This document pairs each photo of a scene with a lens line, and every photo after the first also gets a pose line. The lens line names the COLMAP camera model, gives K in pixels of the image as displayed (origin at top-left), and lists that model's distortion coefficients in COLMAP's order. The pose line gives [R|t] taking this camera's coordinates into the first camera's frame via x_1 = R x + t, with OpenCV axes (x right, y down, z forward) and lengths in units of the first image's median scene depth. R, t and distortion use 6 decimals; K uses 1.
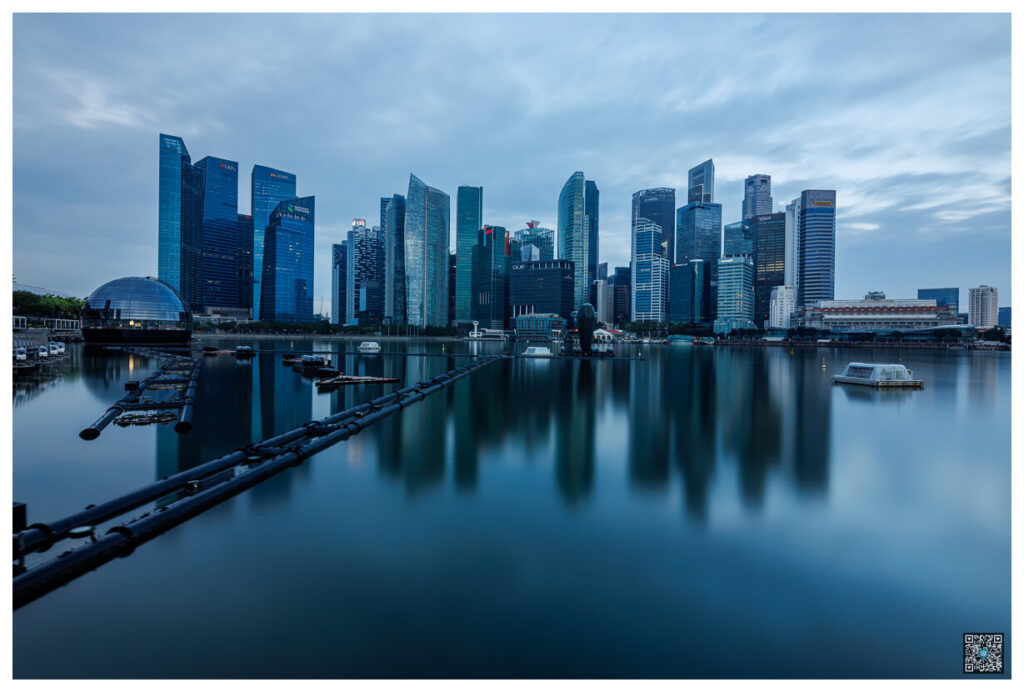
lens RADIAL K [[517.6, 0, 512.0], [0, 517.6, 346.0], [0, 0, 1]] dist [-0.000853, -0.000067]
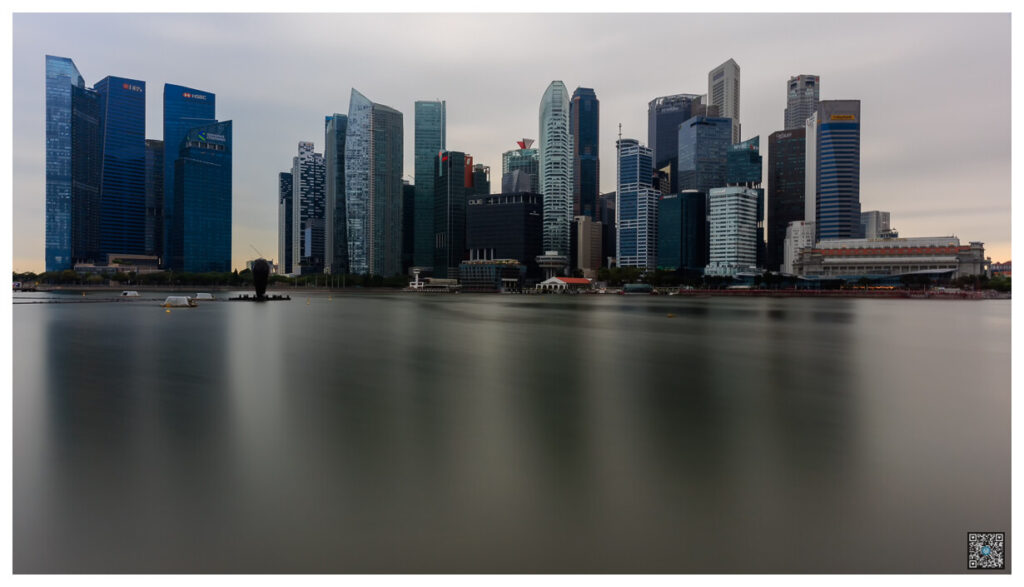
lens RADIAL K [[716.3, 0, 512.0], [0, 716.3, 293.5], [0, 0, 1]] dist [0.010615, 0.004040]
pose [[0.997288, -0.005771, -0.073373, 0.145513], [0.004944, 0.999922, -0.011441, 0.004454], [0.073434, 0.011047, 0.997239, -0.112899]]
